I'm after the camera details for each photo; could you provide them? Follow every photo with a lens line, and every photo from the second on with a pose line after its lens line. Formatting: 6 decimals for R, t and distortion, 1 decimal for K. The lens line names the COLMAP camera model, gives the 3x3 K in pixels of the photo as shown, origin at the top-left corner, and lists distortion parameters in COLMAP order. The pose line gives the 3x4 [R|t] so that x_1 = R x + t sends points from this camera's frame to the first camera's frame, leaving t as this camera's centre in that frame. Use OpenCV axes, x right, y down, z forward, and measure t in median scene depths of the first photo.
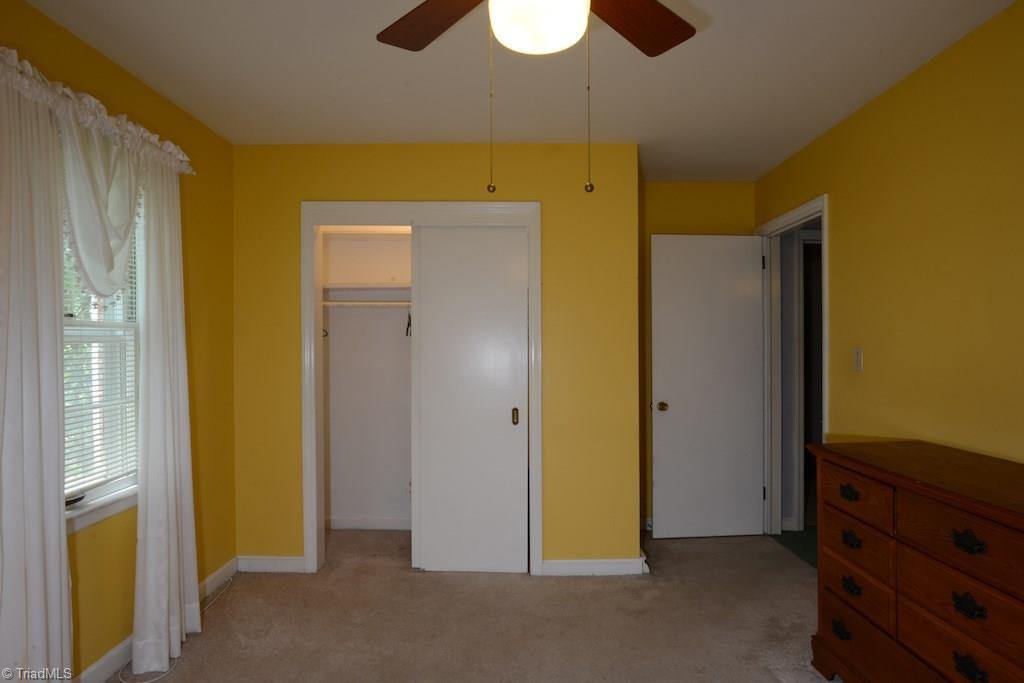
lens RADIAL K [[585.5, 0, 511.9], [0, 585.5, 344.6], [0, 0, 1]] dist [-0.041819, 0.017925]
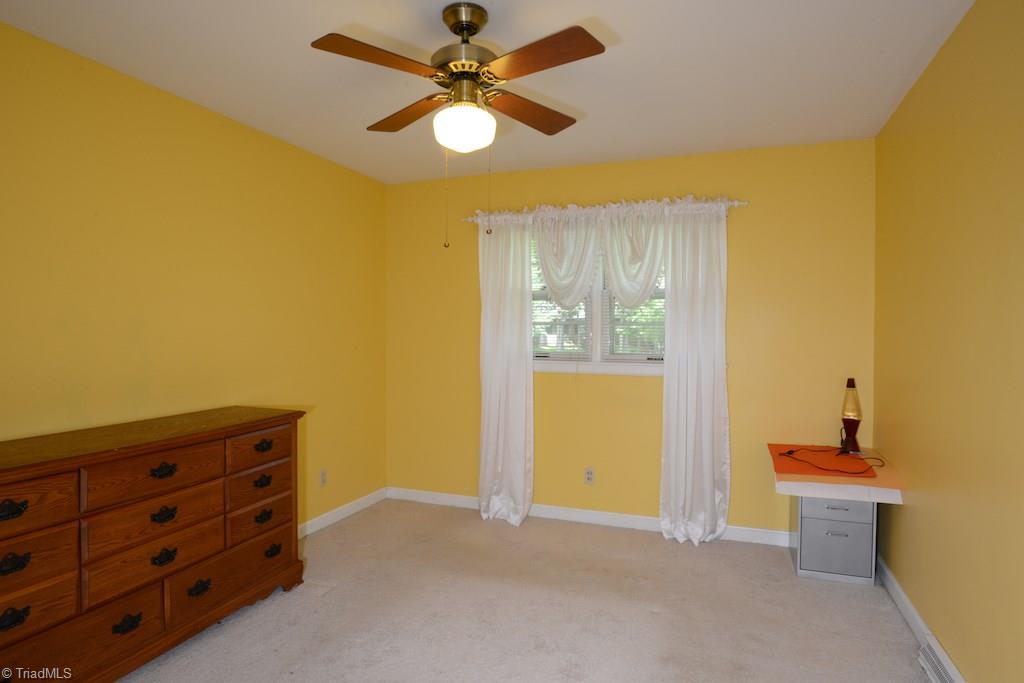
lens RADIAL K [[585.5, 0, 511.9], [0, 585.5, 344.6], [0, 0, 1]] dist [-0.041819, 0.017925]
pose [[-0.933605, -0.000310, 0.358303, -0.536051], [0.006668, 0.999811, 0.018240, 0.004858], [-0.358241, 0.019418, -0.933427, 1.998773]]
